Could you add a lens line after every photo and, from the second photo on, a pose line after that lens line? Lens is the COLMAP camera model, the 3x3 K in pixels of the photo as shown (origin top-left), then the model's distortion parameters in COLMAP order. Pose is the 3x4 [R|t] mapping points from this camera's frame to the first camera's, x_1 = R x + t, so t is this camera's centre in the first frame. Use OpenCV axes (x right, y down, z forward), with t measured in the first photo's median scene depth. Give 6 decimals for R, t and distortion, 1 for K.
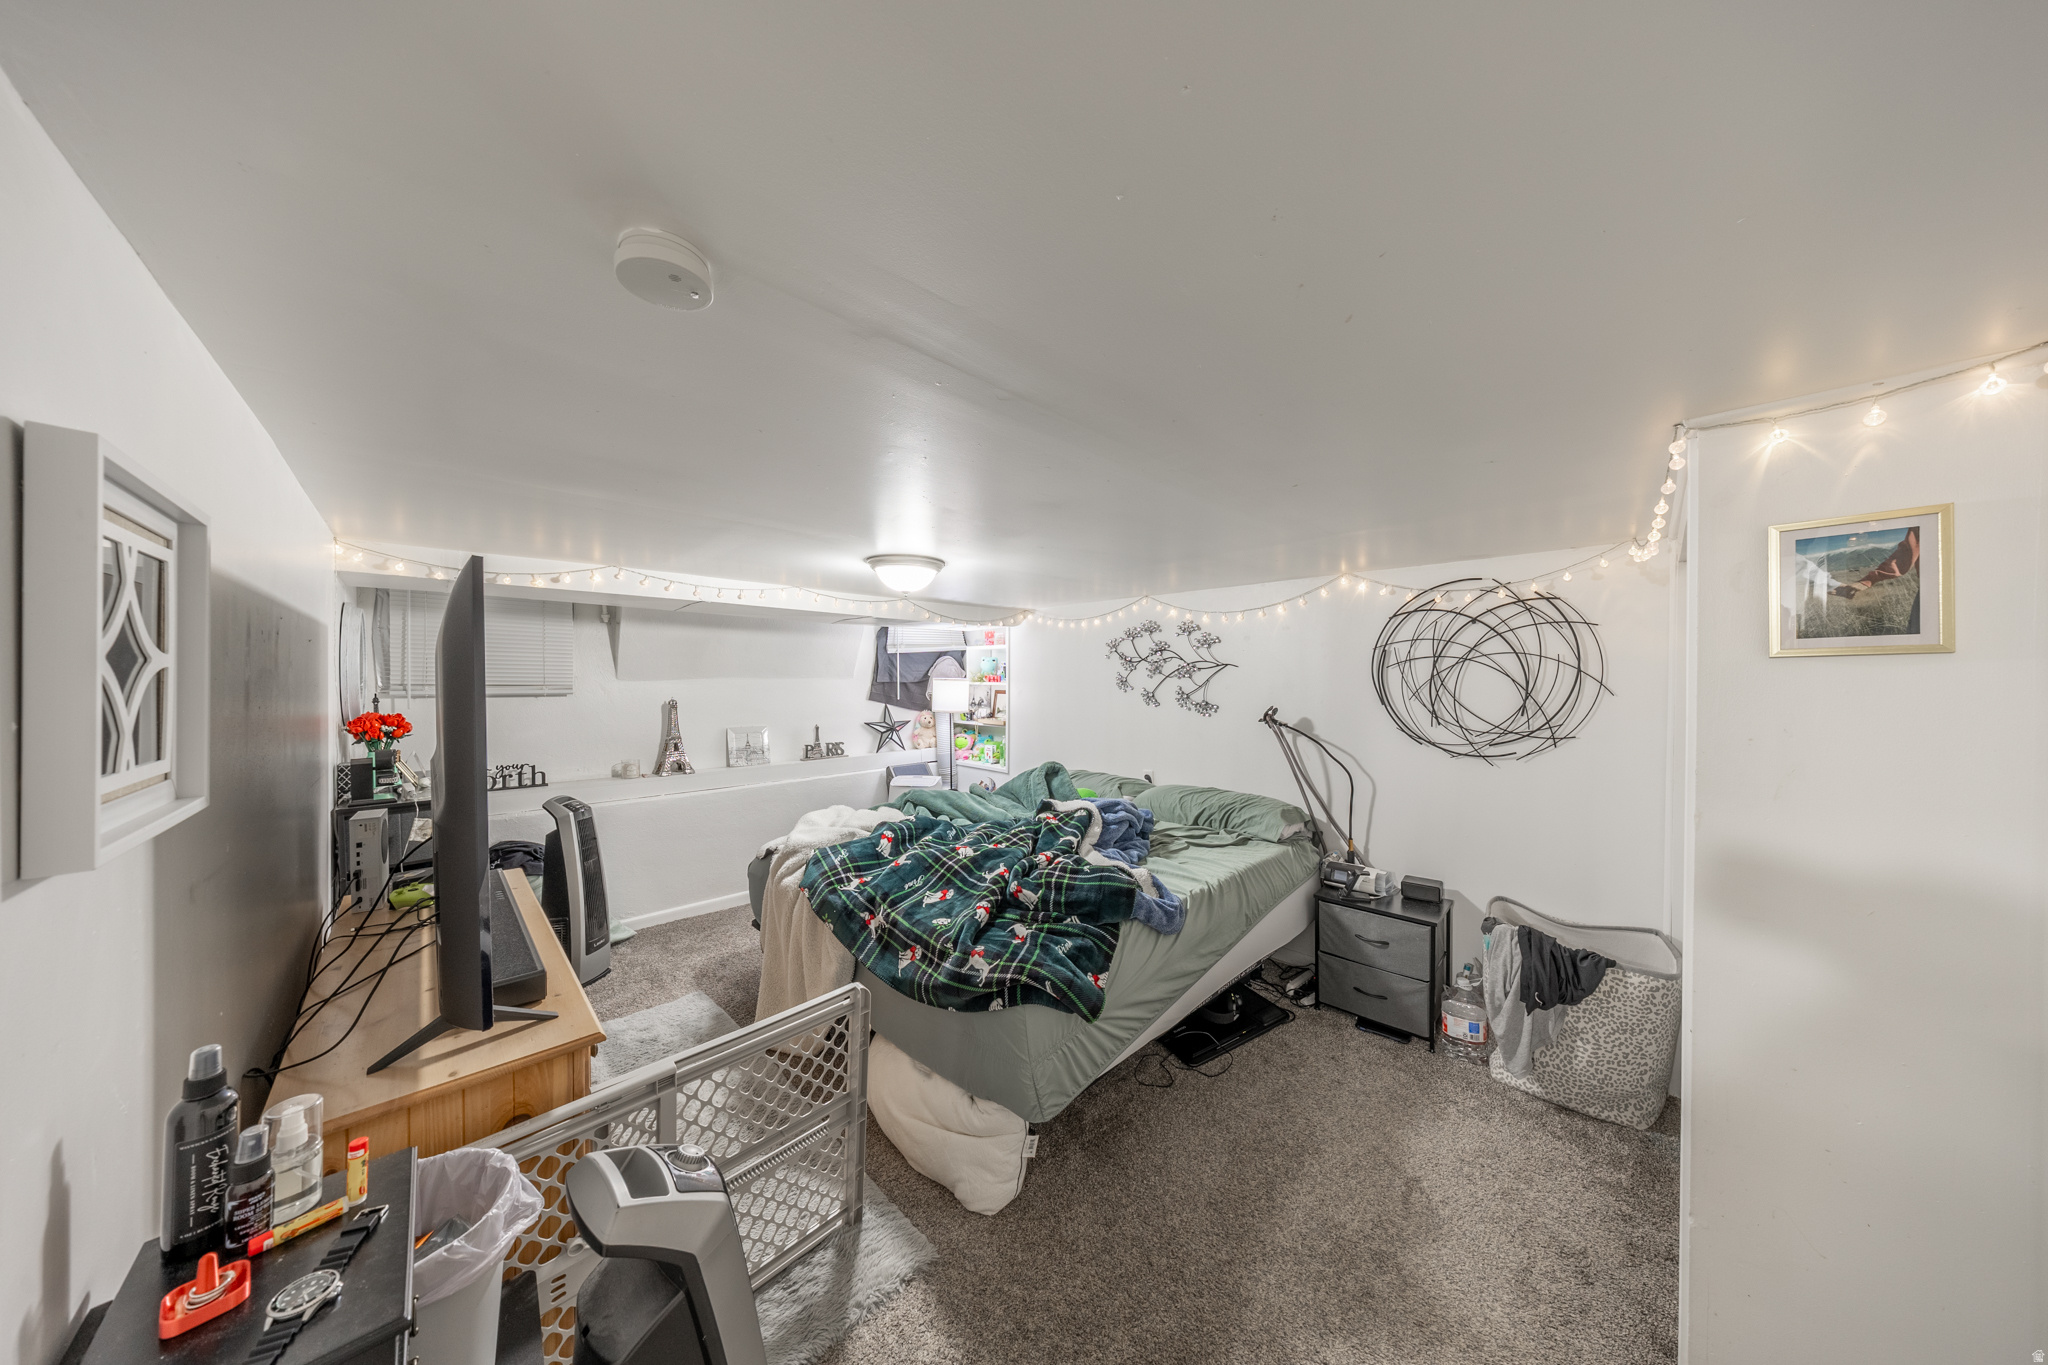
lens RADIAL K [[612.1, 0, 1017.6], [0, 612.1, 685.0], [0, 0, 1]] dist [-0.002713, 0.000896]
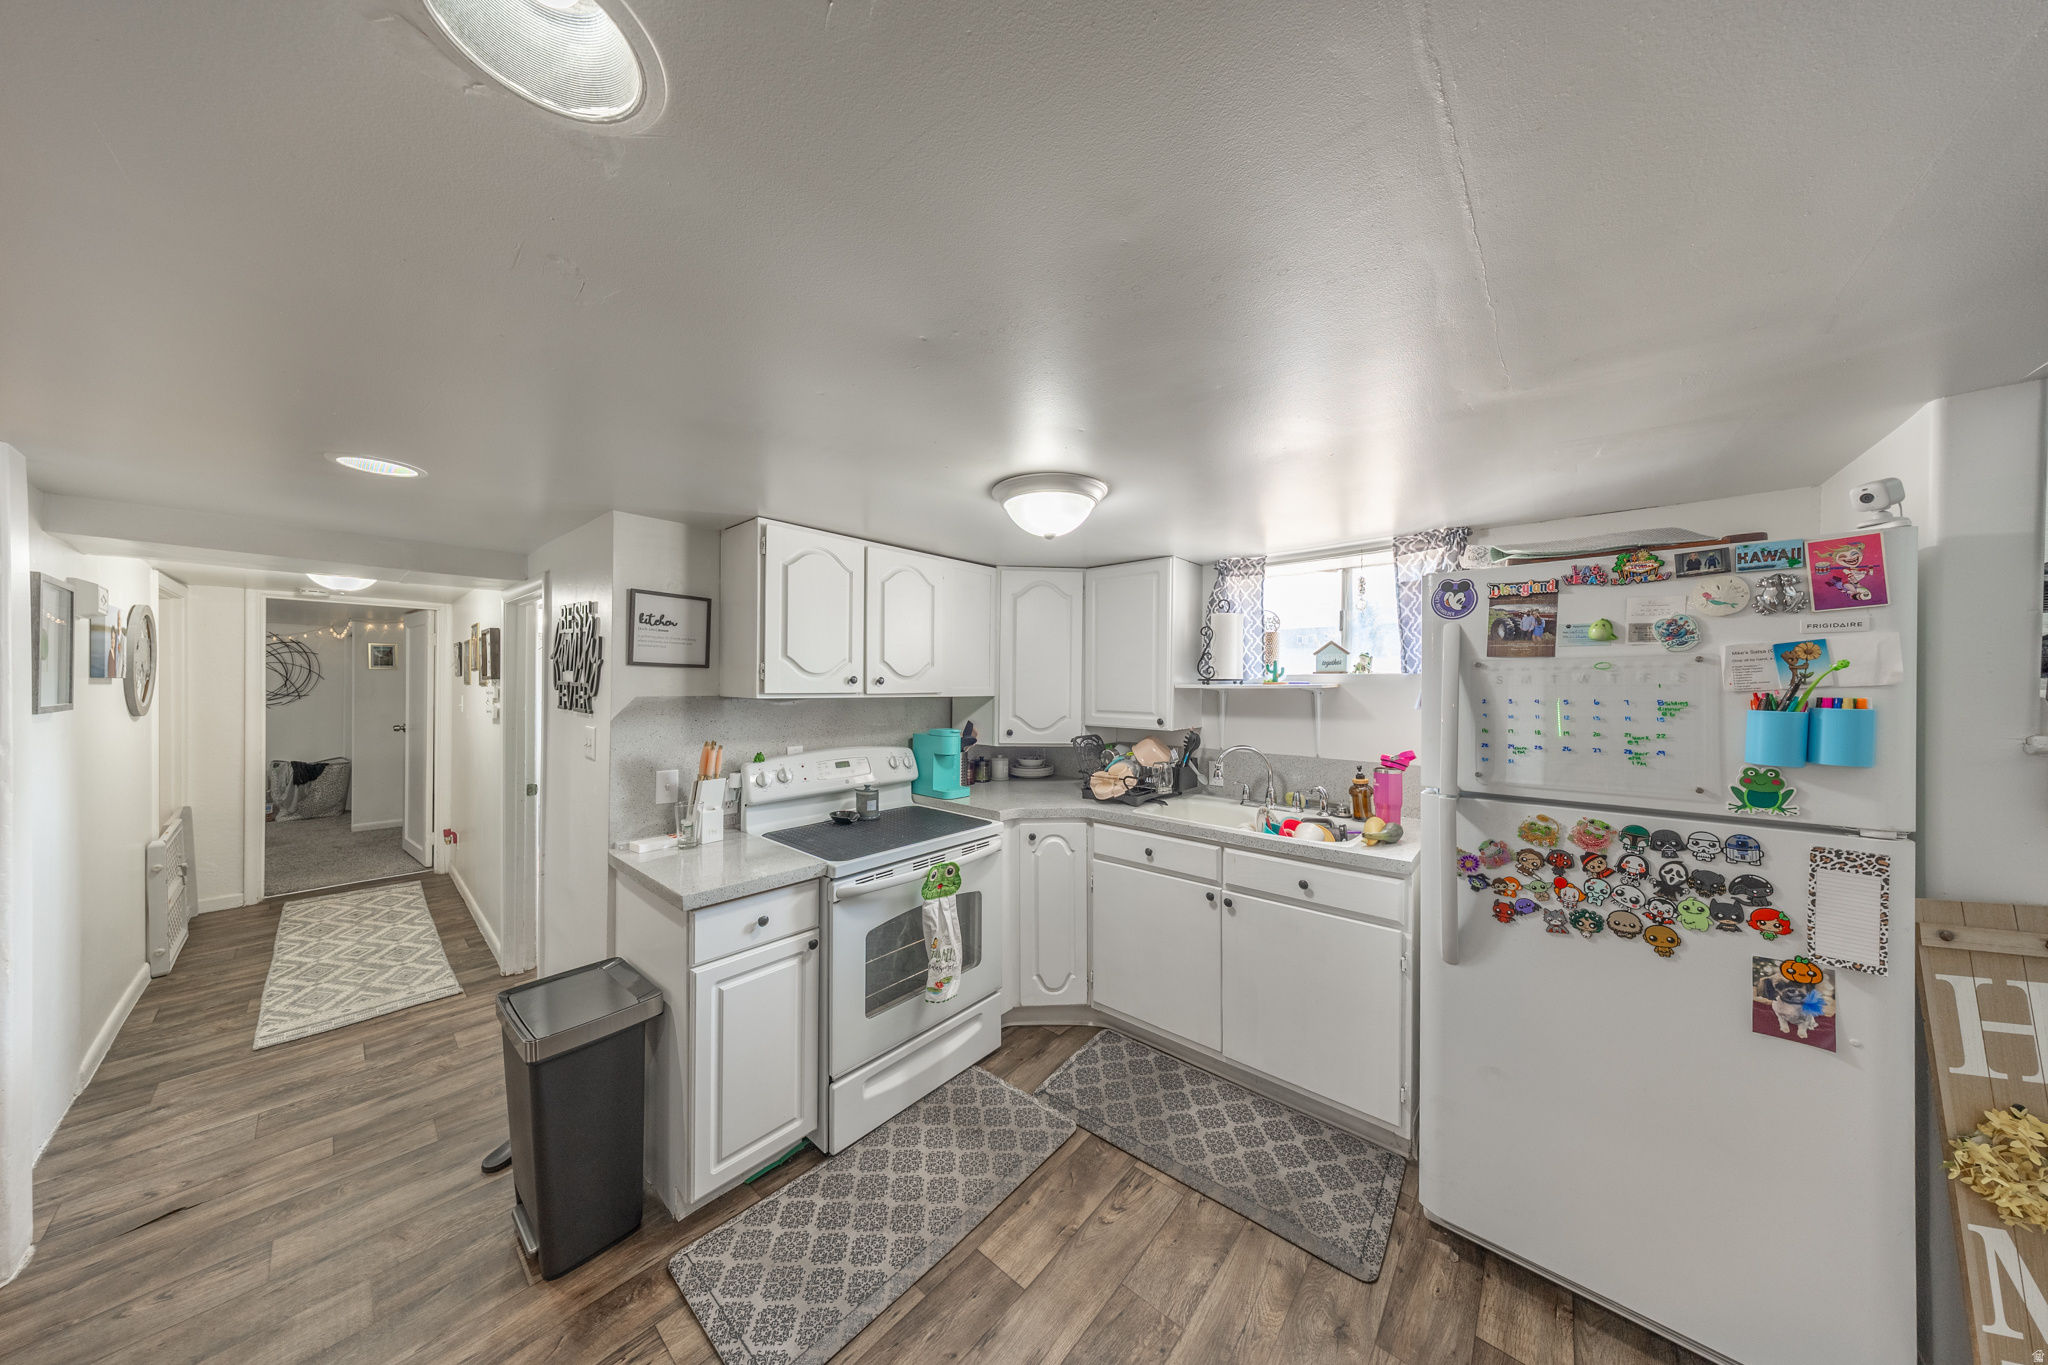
lens RADIAL K [[612.1, 0, 1040.6], [0, 612.1, 682.1], [0, 0, 1]] dist [-0.002713, 0.000896]
pose [[-0.111806, 0.001616, 0.993729, -2.326255], [0.007248, 0.999973, -0.000811, 0.059254], [-0.993704, 0.007112, -0.111815, -2.086597]]
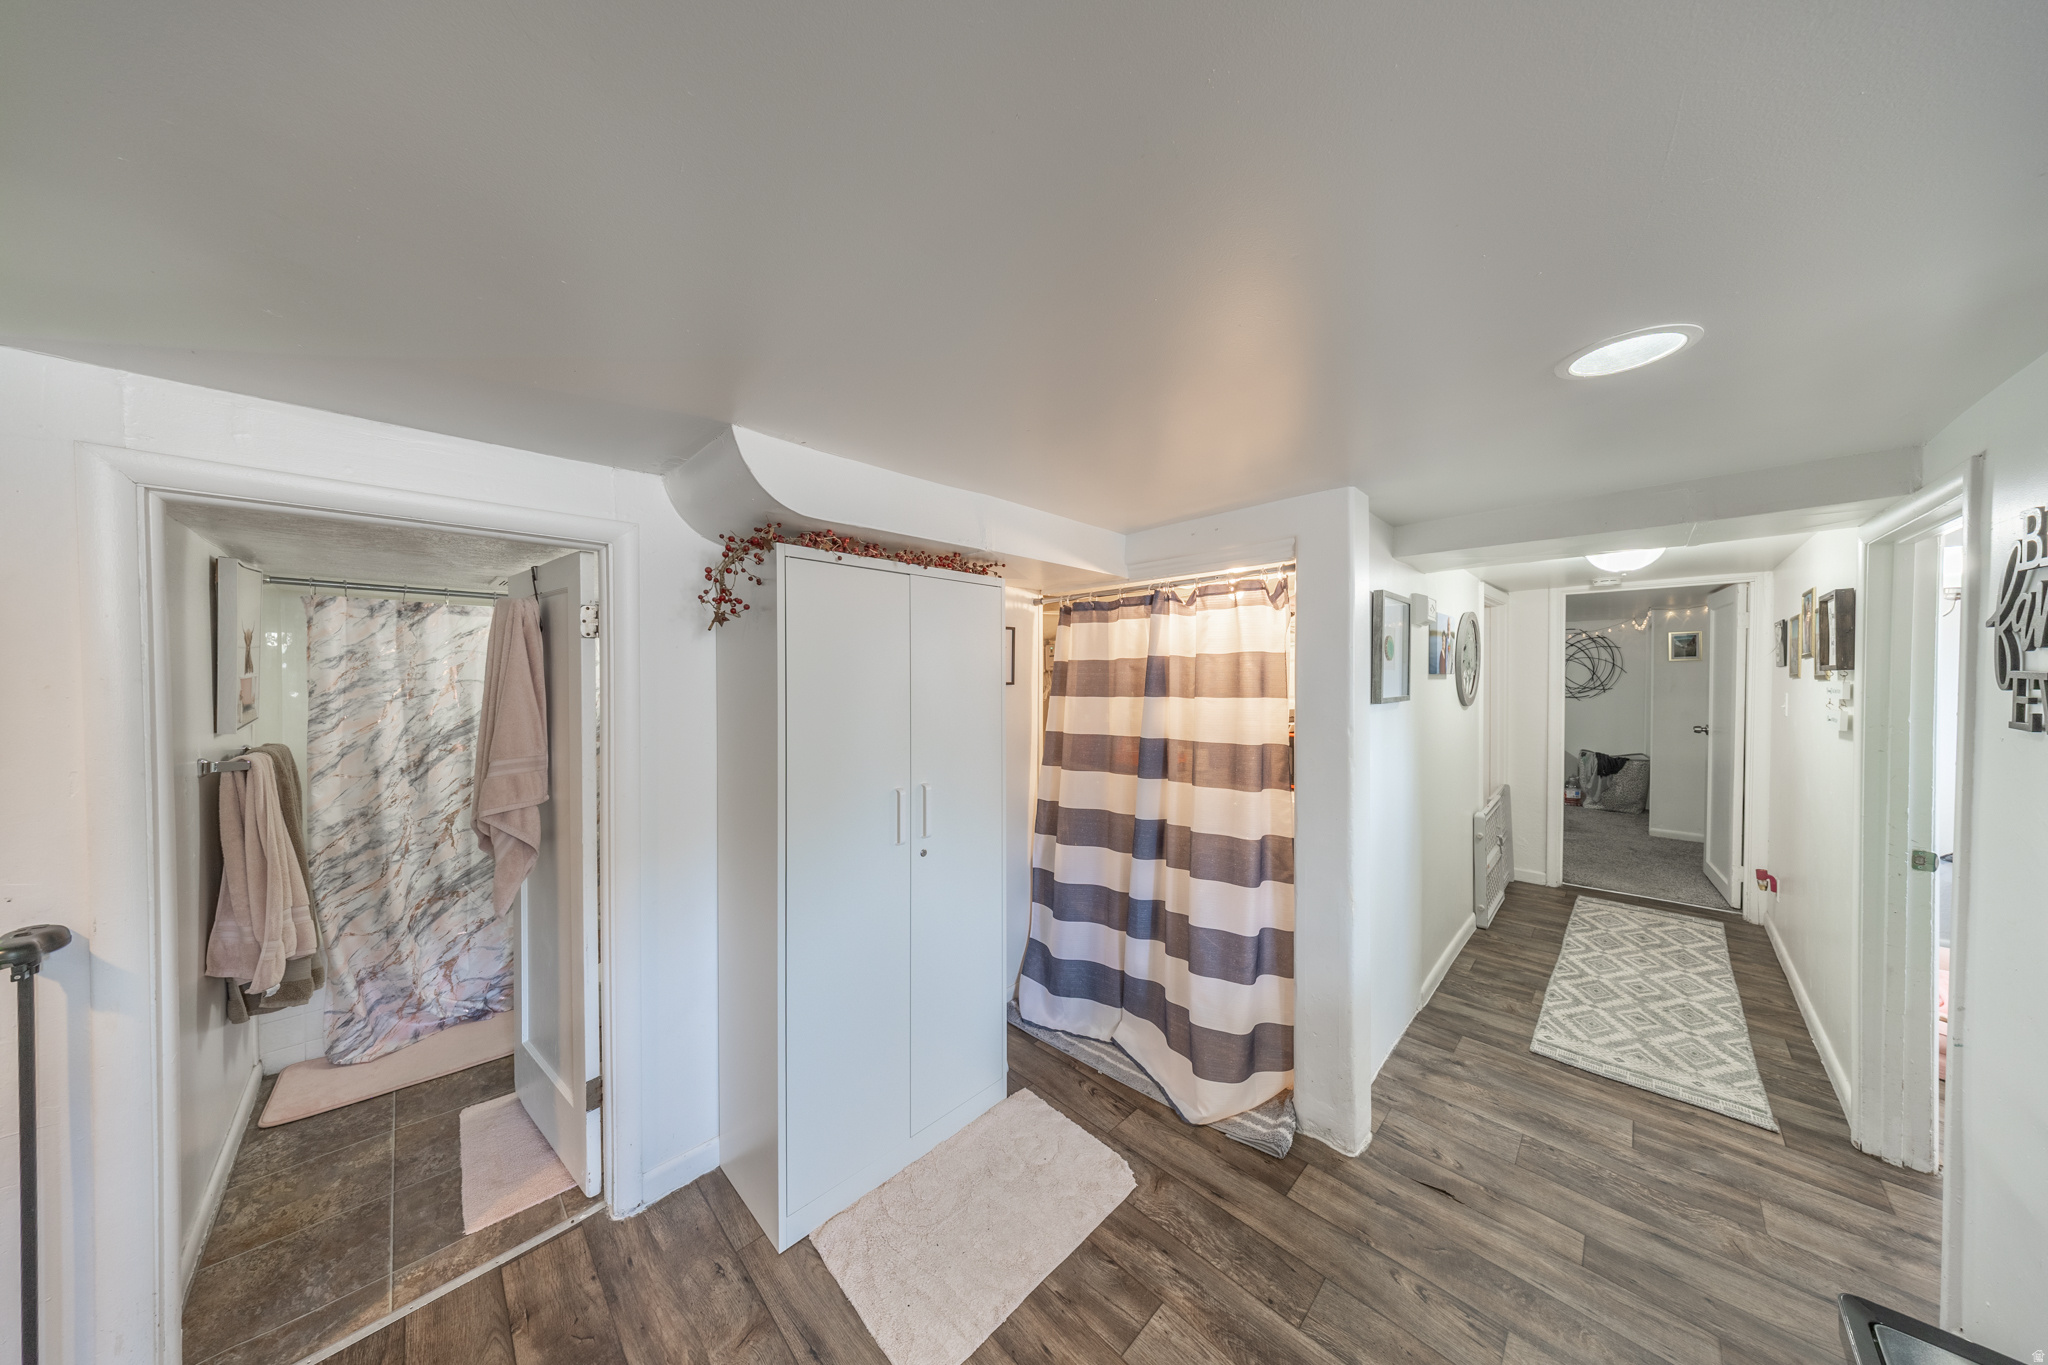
lens RADIAL K [[612.1, 0, 1013.7], [0, 612.1, 691.5], [0, 0, 1]] dist [-0.002713, 0.000896]
pose [[0.999811, -0.007676, 0.017855, -1.984537], [0.007500, 0.999923, 0.009905, 0.055763], [-0.017930, -0.009769, 0.999792, -1.843071]]
